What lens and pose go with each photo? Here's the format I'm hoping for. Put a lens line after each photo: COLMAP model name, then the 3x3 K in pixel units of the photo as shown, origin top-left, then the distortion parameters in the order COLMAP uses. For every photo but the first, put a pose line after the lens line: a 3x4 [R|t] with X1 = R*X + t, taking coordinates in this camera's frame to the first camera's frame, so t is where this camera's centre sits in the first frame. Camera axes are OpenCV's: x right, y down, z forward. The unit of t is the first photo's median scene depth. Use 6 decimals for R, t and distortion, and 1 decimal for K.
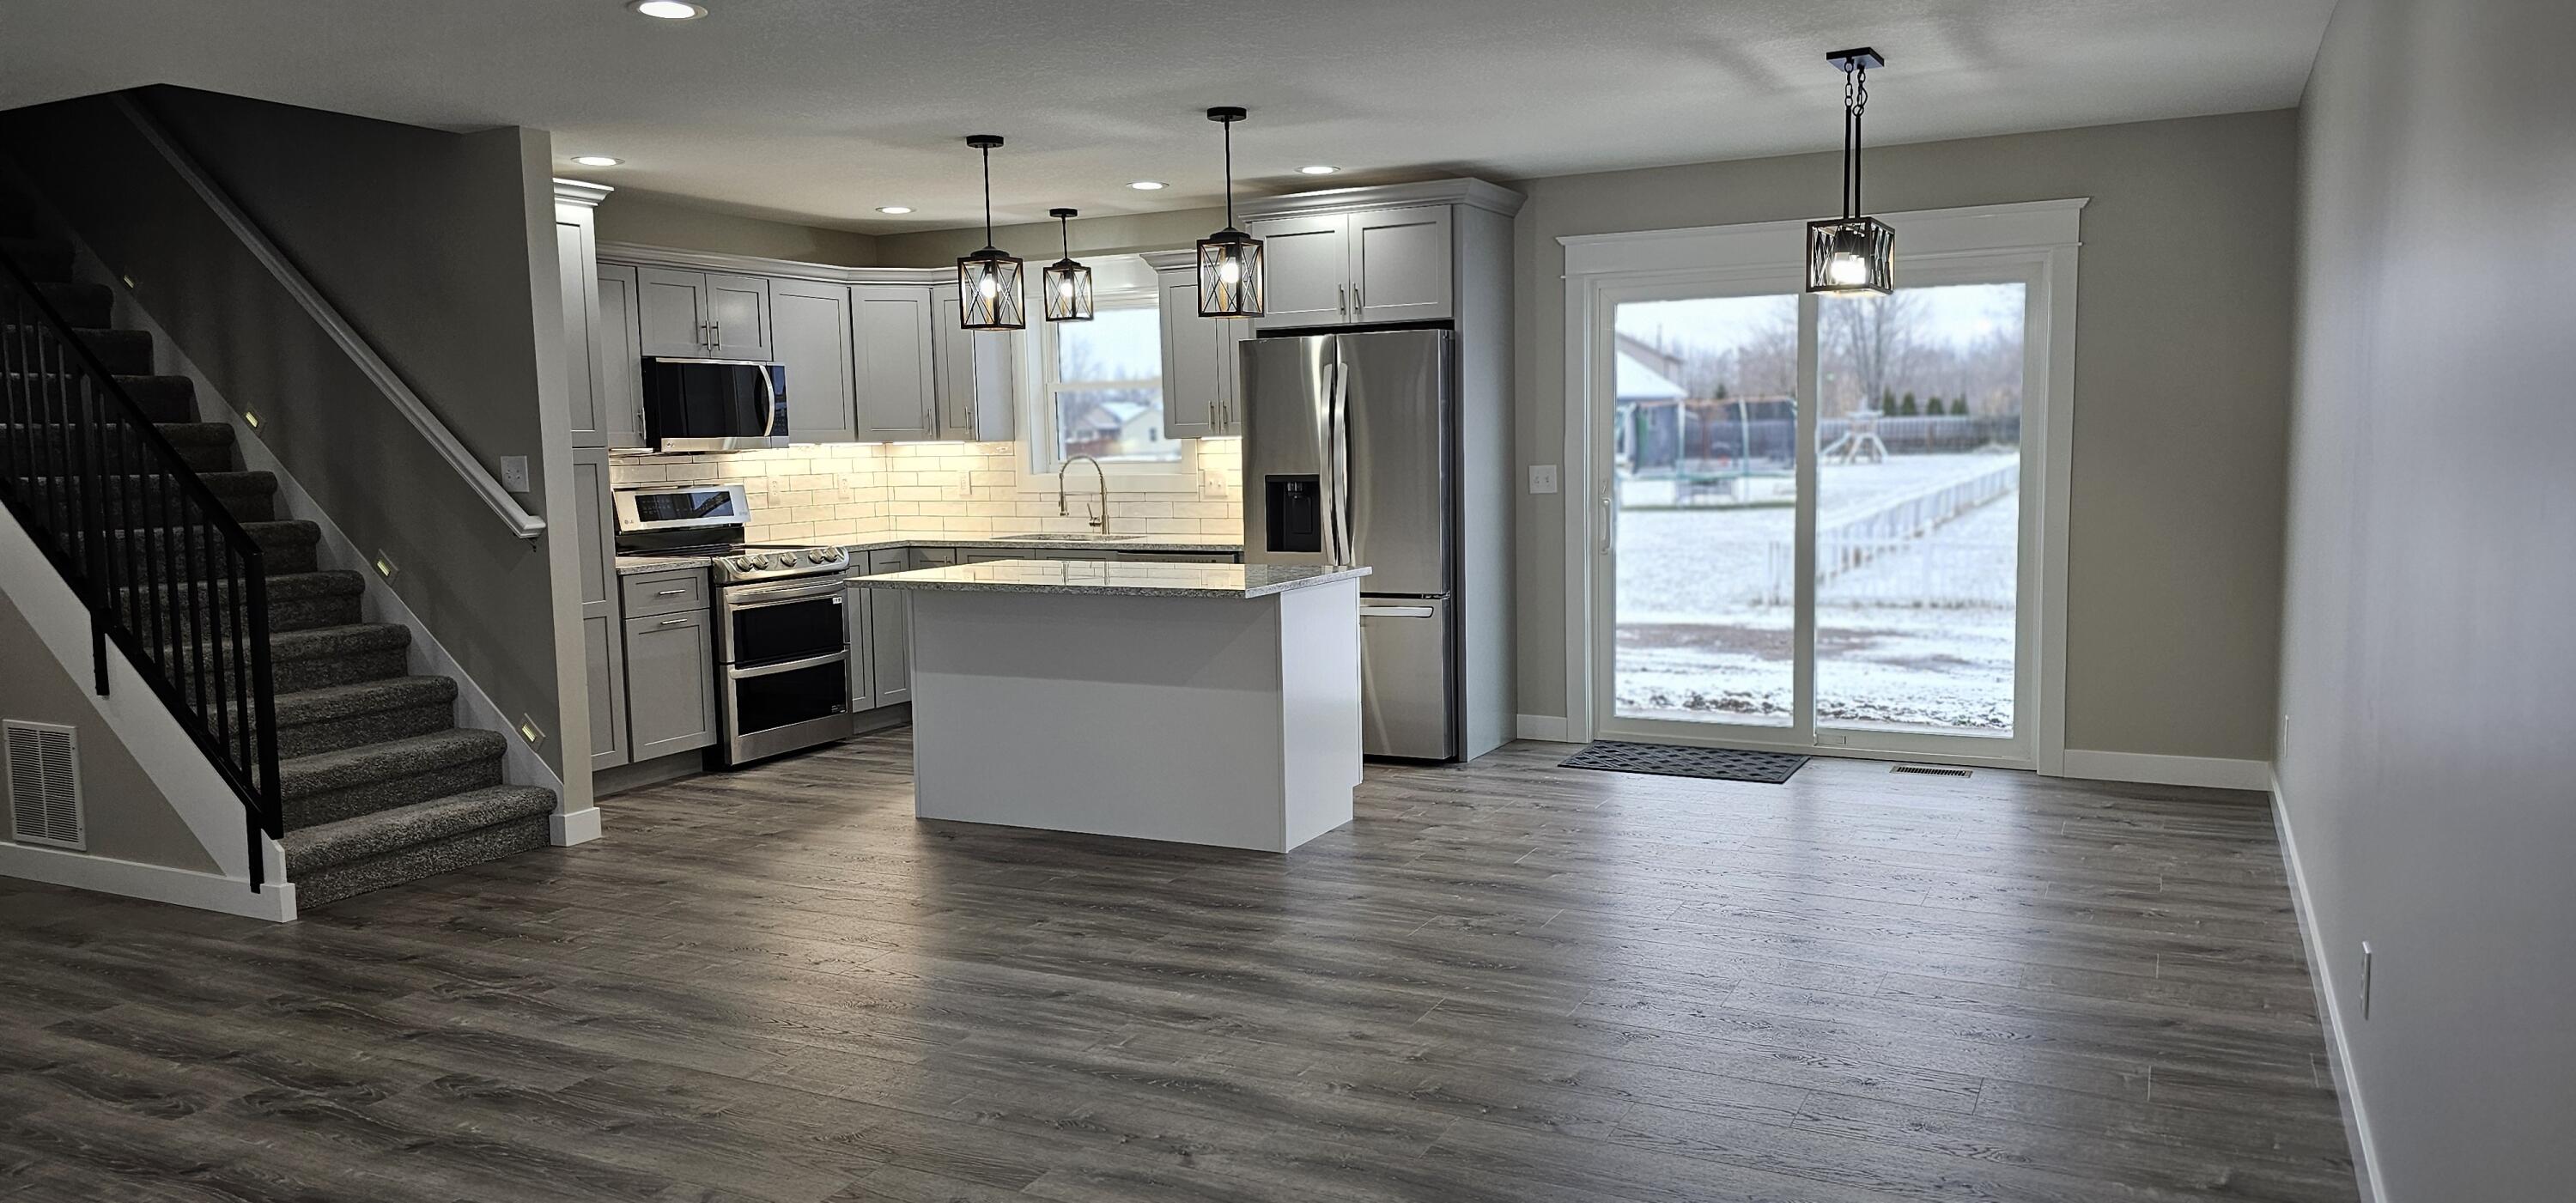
lens RADIAL K [[1724.9, 0, 1289.2], [0, 1724.9, 621.5], [0, 0, 1]] dist [0.055007, -0.043209]
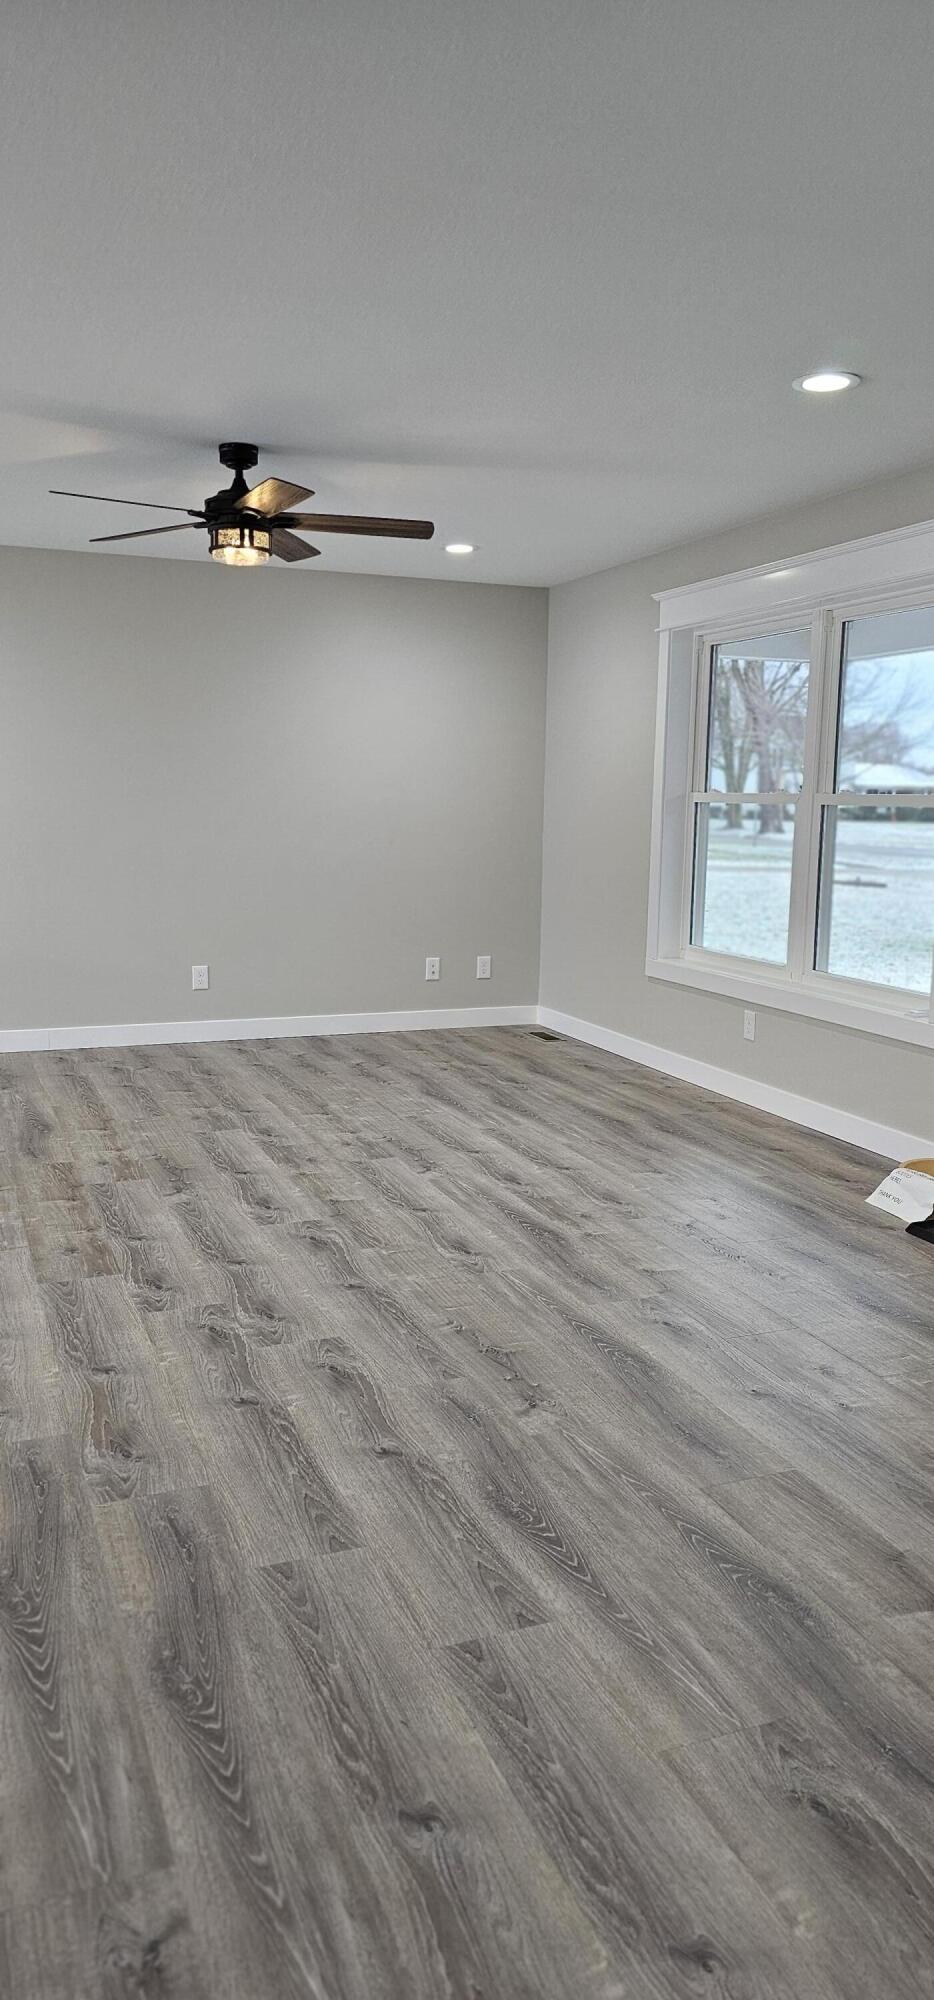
lens RADIAL K [[1339.2, 0, 473.0], [0, 1339.2, 996.3], [0, 0, 1]] dist [0.055007, -0.043209]
pose [[-0.756789, -0.088837, 0.647594, -1.201974], [0.069791, 0.974077, 0.215183, -0.115595], [-0.649922, 0.208044, -0.730971, 1.473727]]
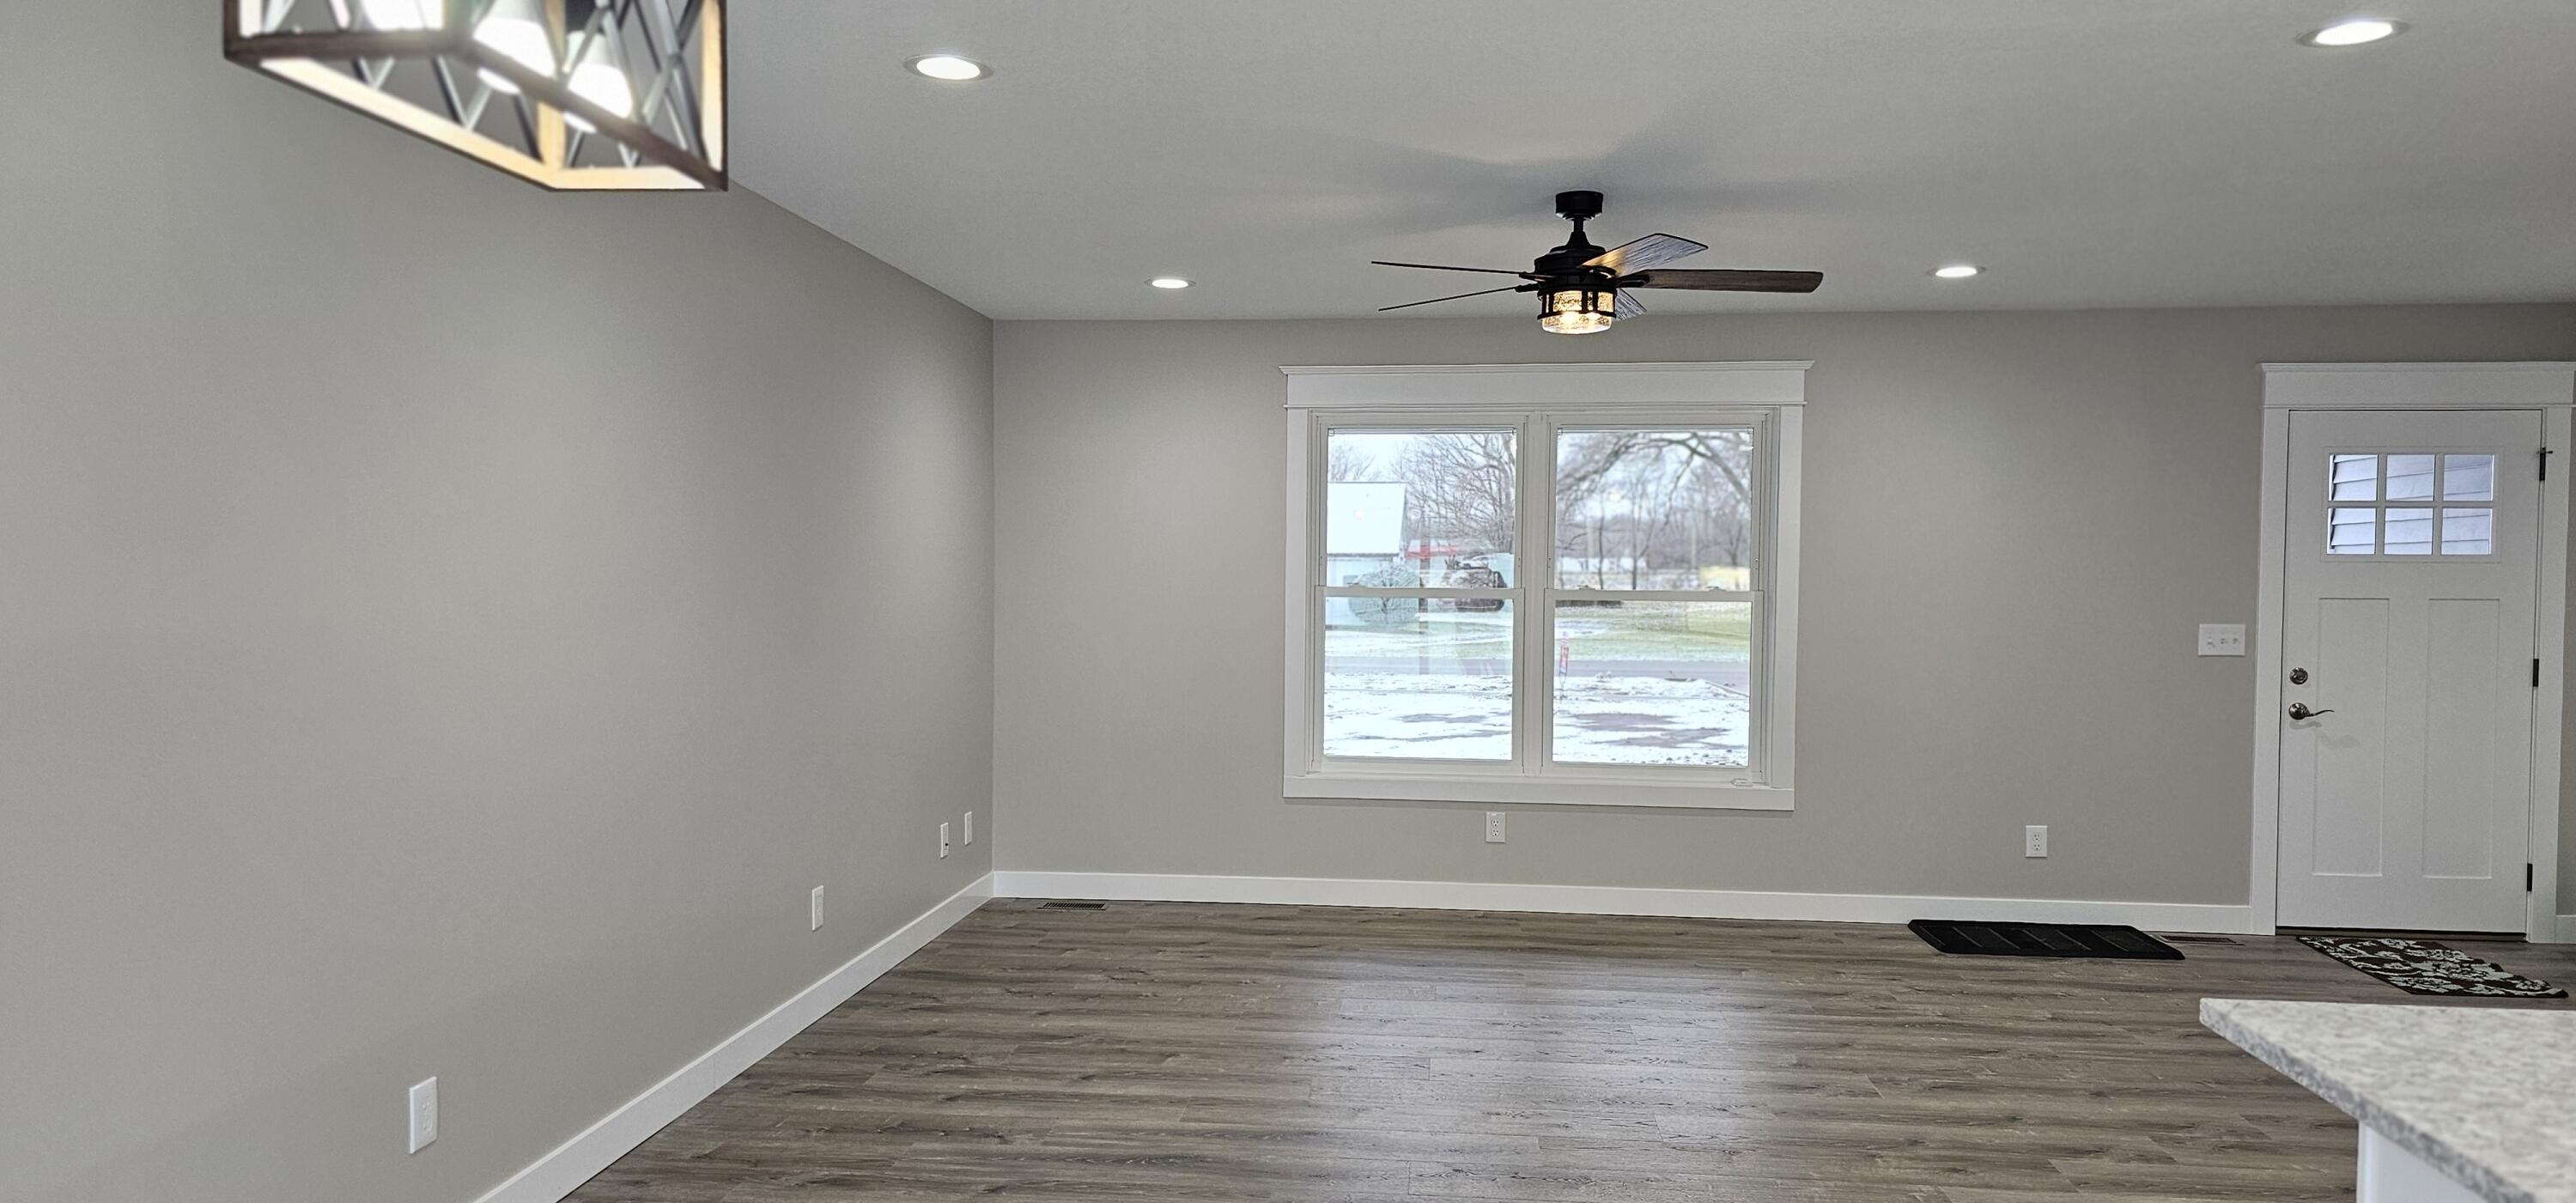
lens RADIAL K [[1724.9, 0, 1285.0], [0, 1724.9, 616.1], [0, 0, 1]] dist [0.055007, -0.043209]
pose [[-0.930132, 0.022117, -0.366560, 0.425509], [-0.030646, 0.990028, 0.137500, -0.208916], [0.365945, 0.139126, -0.920178, 1.763053]]
